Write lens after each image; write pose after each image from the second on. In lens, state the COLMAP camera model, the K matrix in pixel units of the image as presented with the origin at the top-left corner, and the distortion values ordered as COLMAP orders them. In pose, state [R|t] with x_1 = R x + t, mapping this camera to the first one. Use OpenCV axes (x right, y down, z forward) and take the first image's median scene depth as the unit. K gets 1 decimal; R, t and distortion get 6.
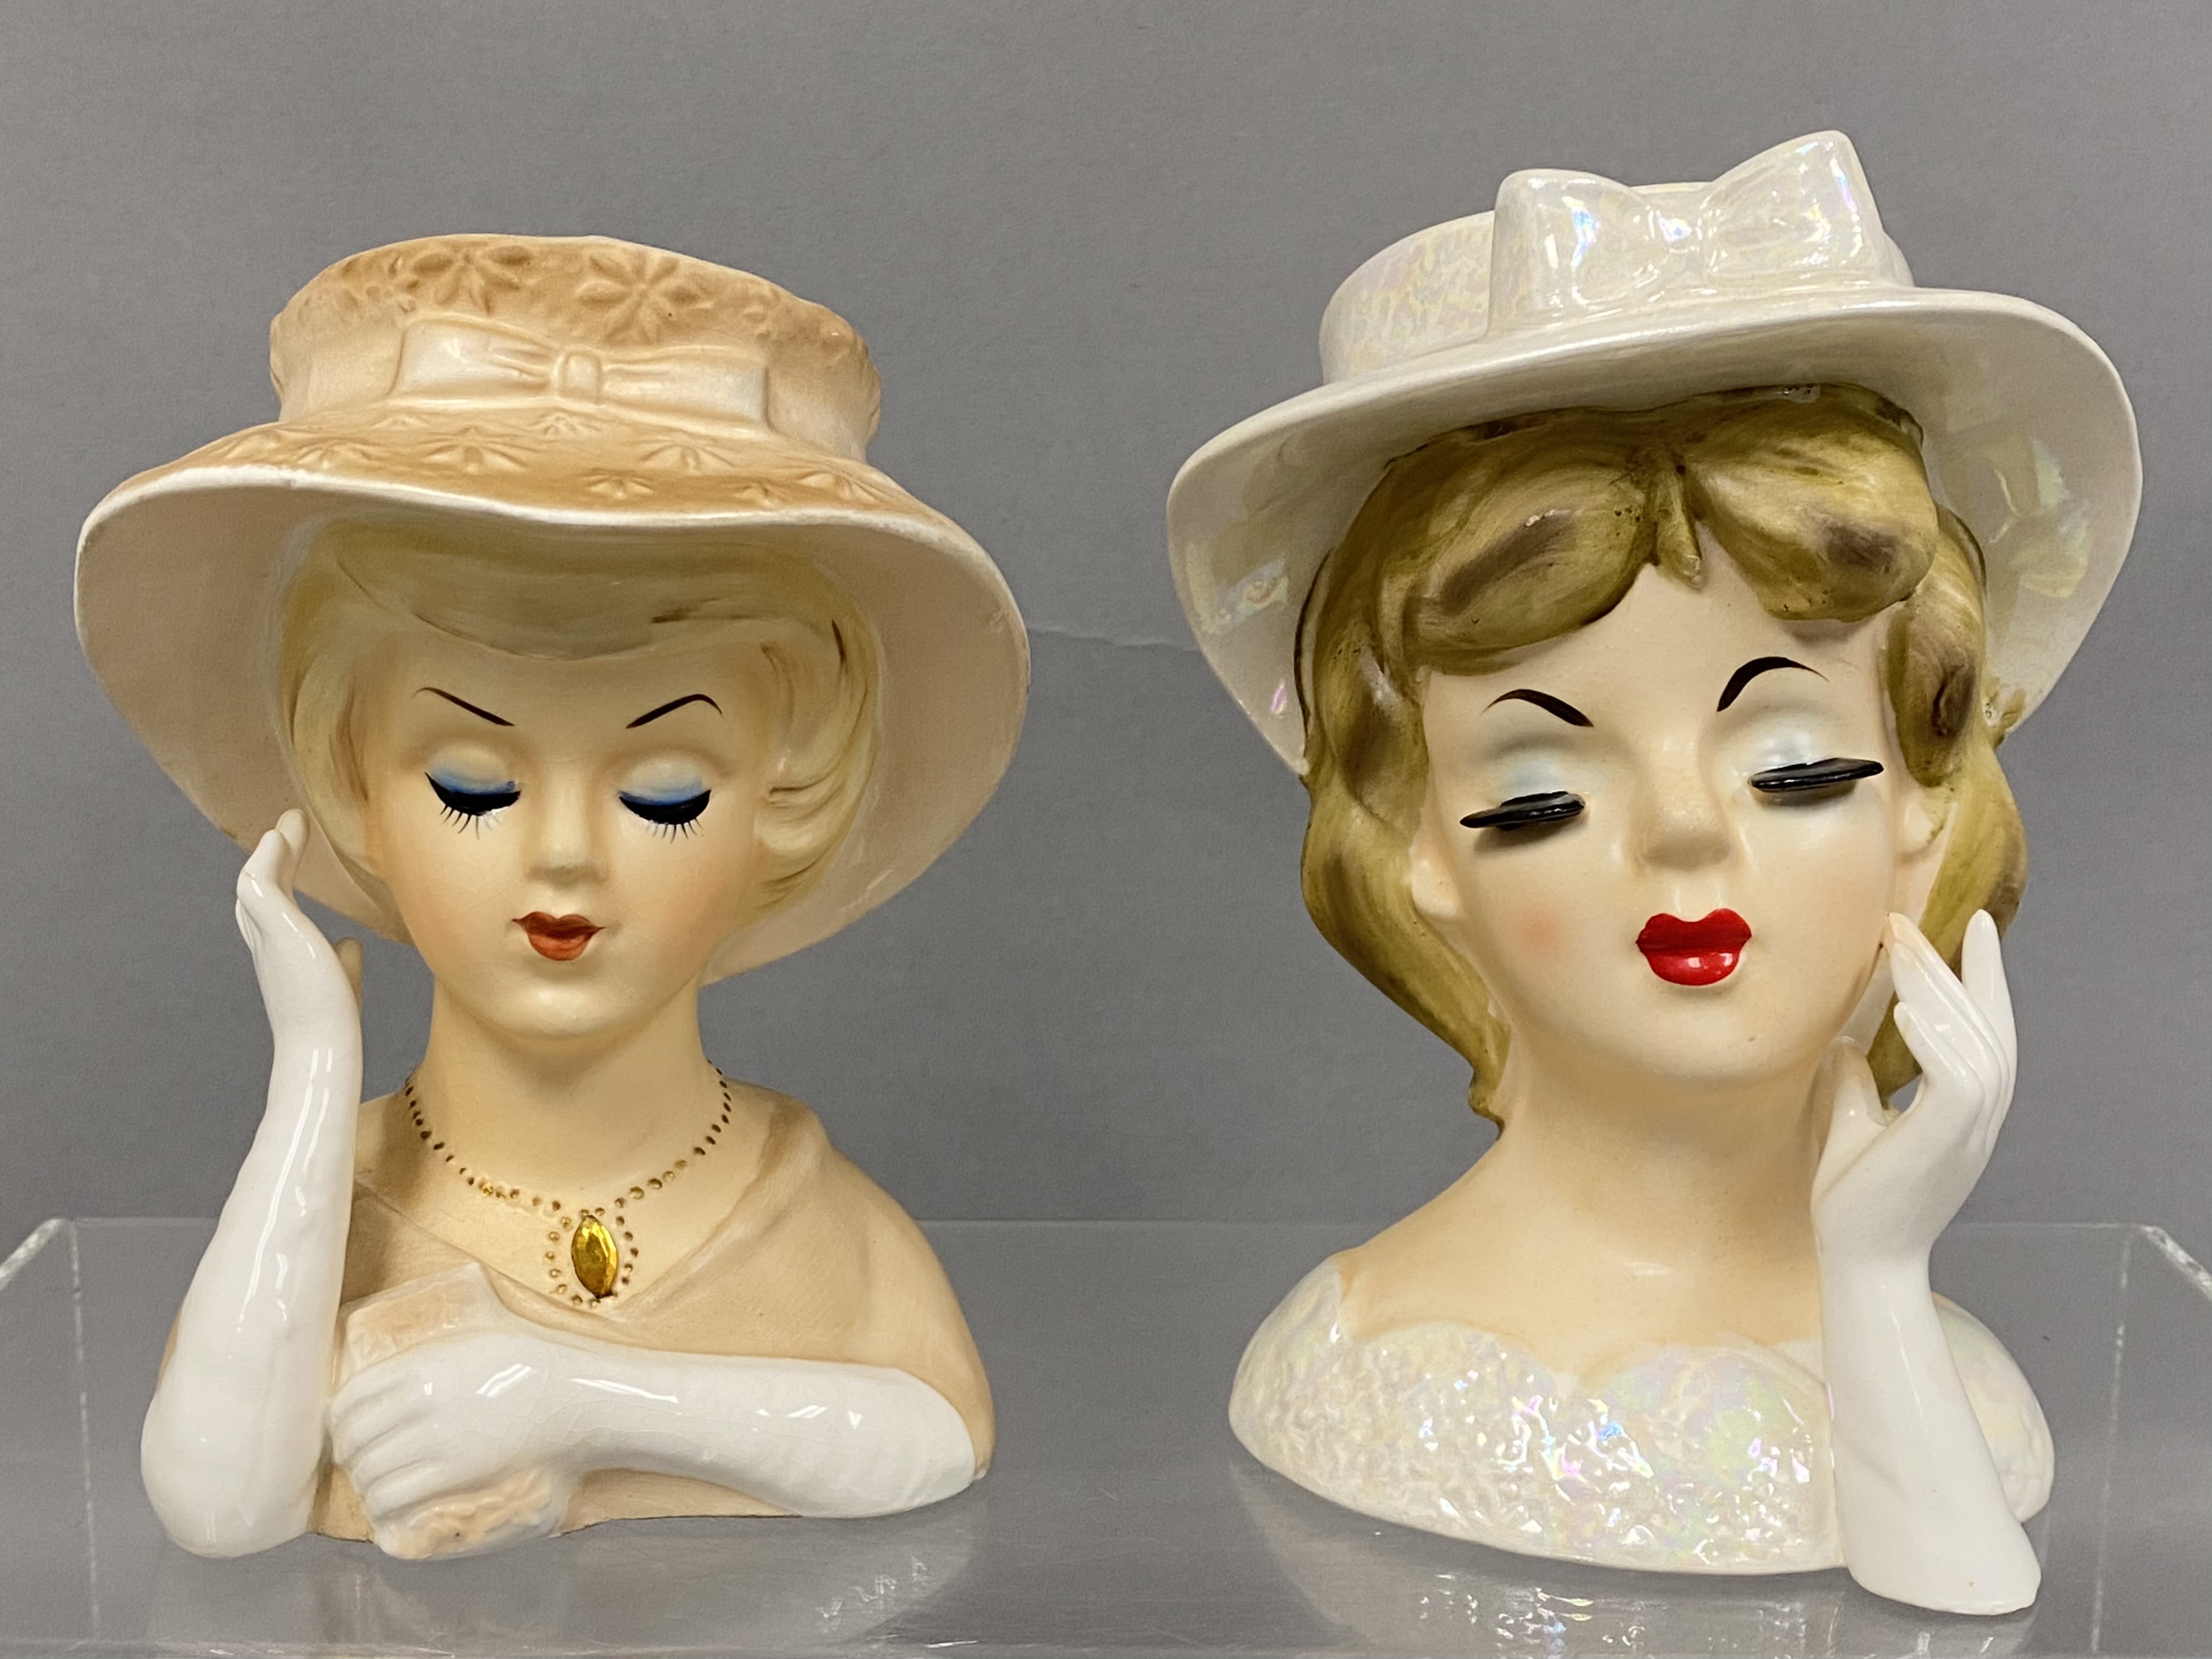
lens RADIAL K [[3230.9, 0, 1103.1], [0, 3230.9, 806.5], [0, 0, 1]] dist [0.221270, -1.008927]
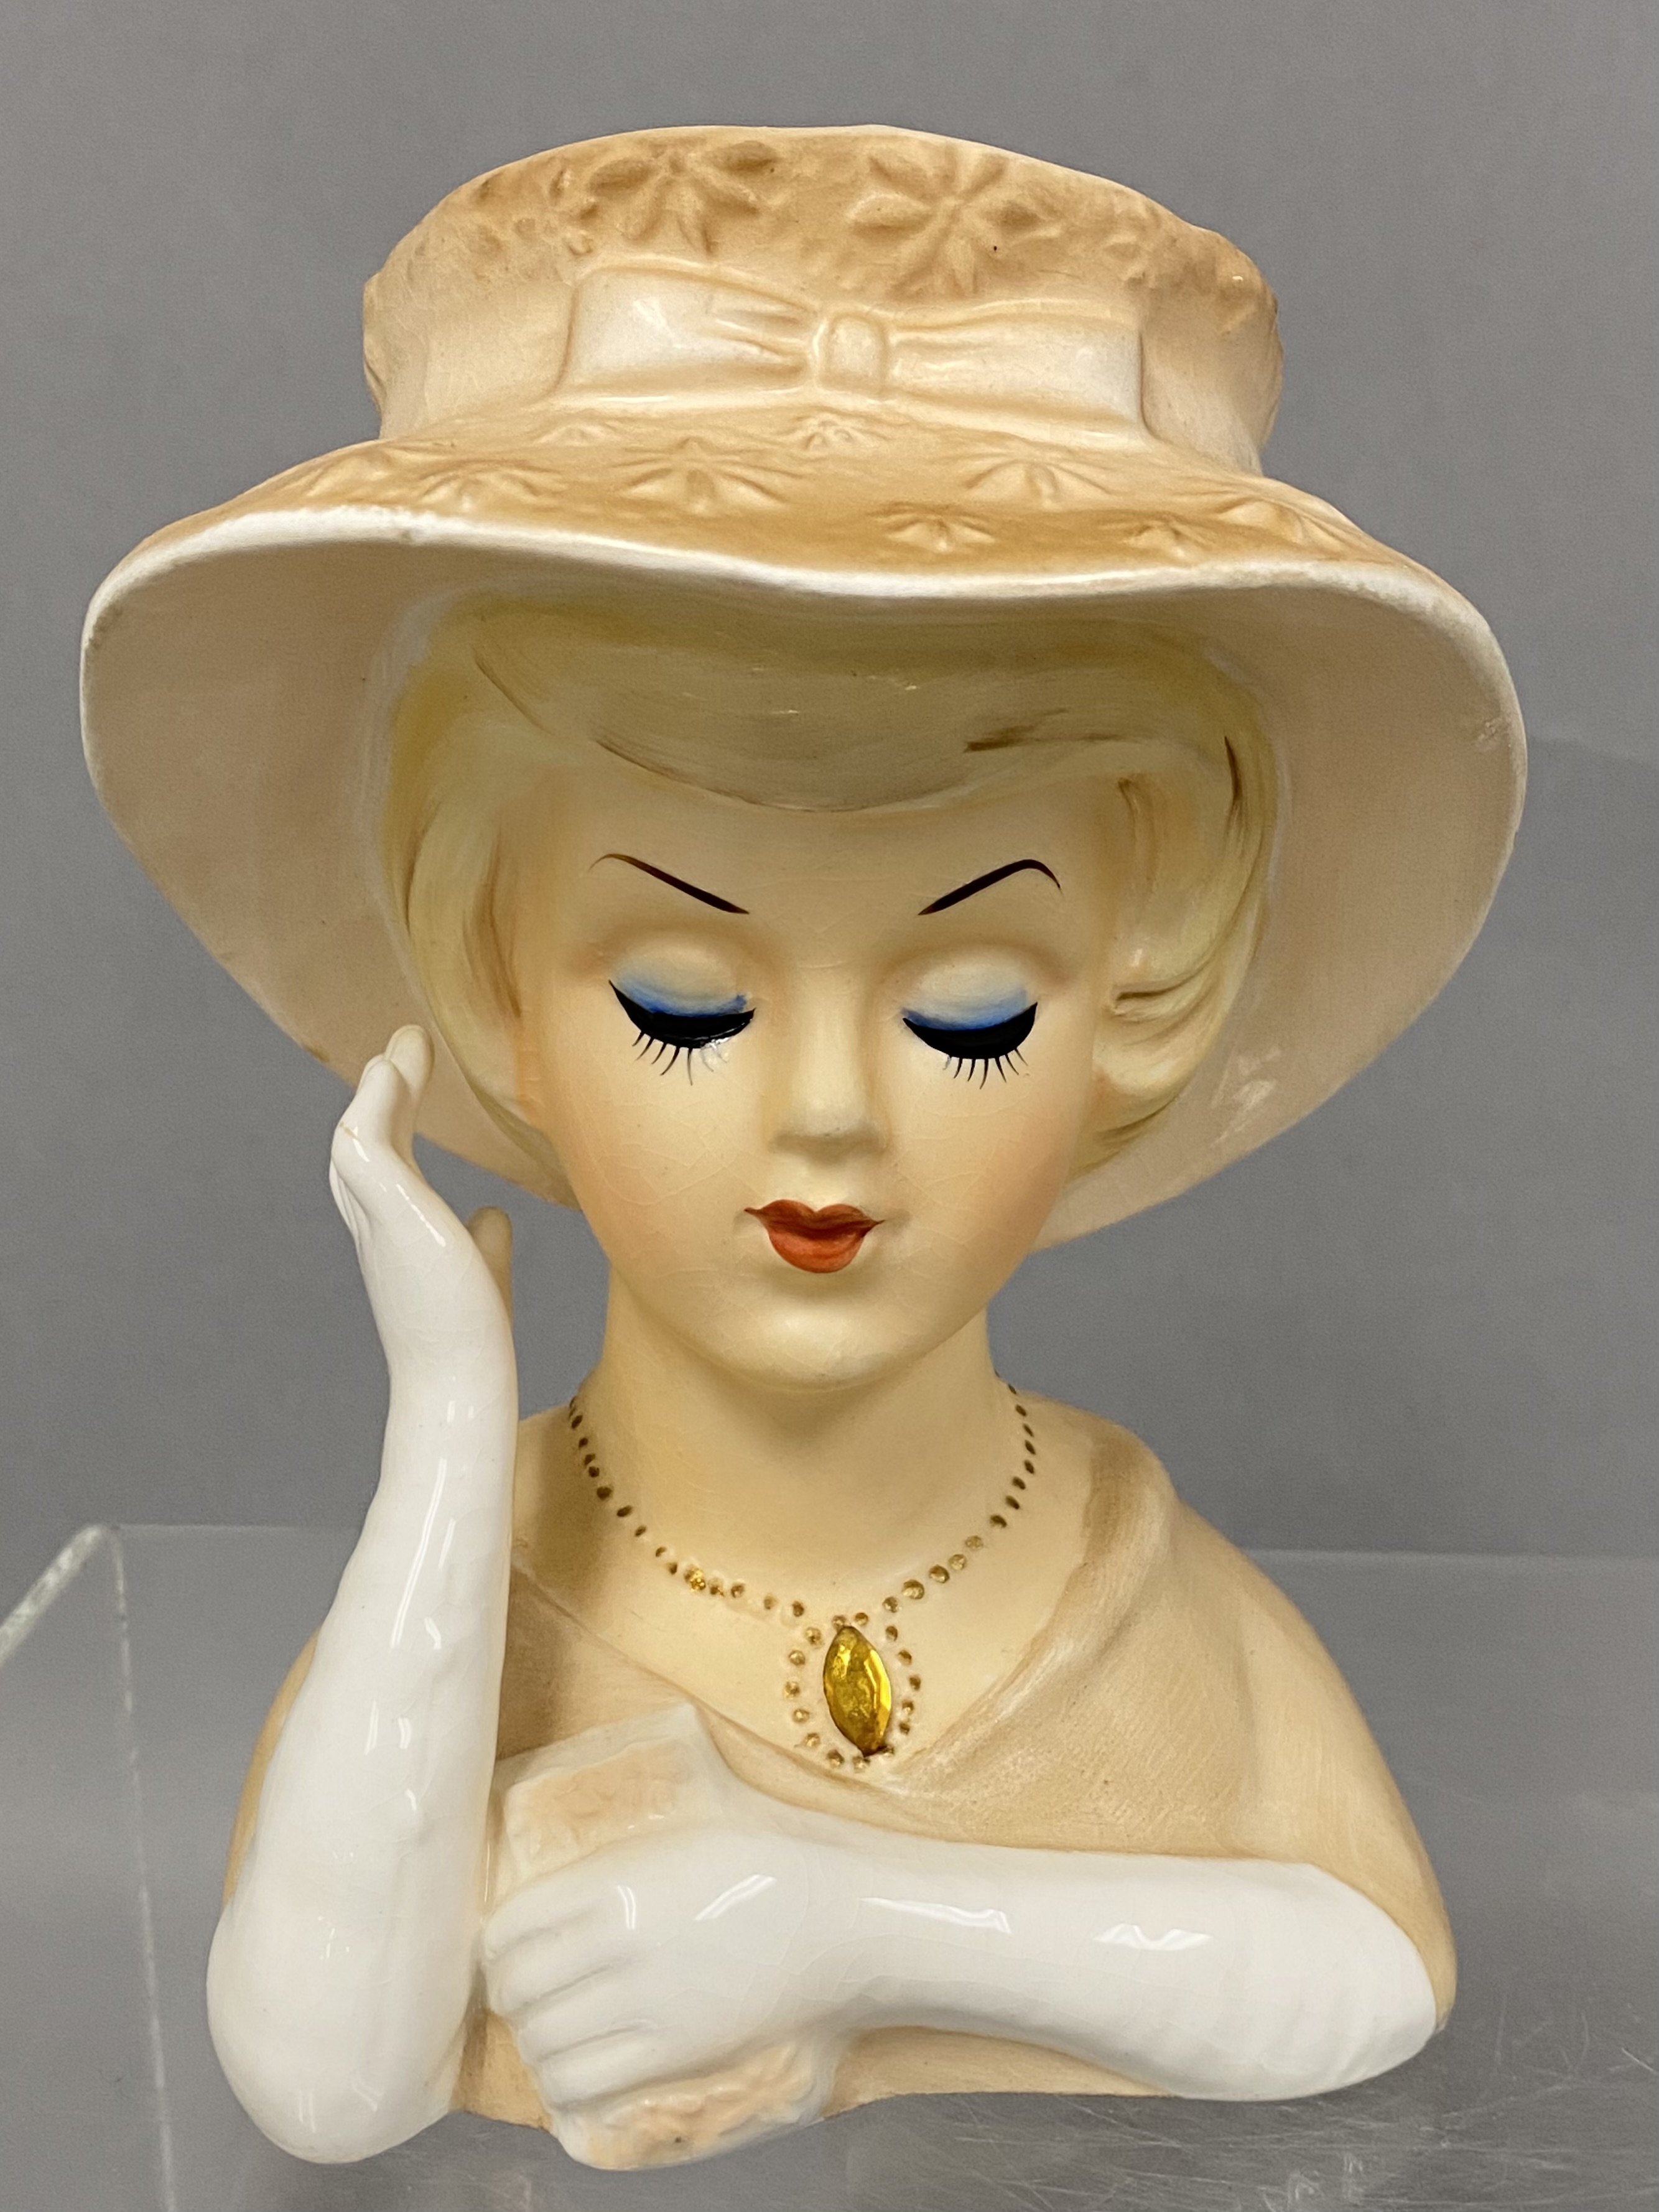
lens RADIAL K [[3230.9, 0, 829.5], [0, 3230.9, 1106.0], [0, 0, 1]] dist [0.221270, -1.008927]
pose [[0.995313, 0.000837, -0.096706, -0.101556], [0.006637, 0.997013, 0.076944, -0.035373], [0.096482, -0.077226, 0.992334, 0.357452]]
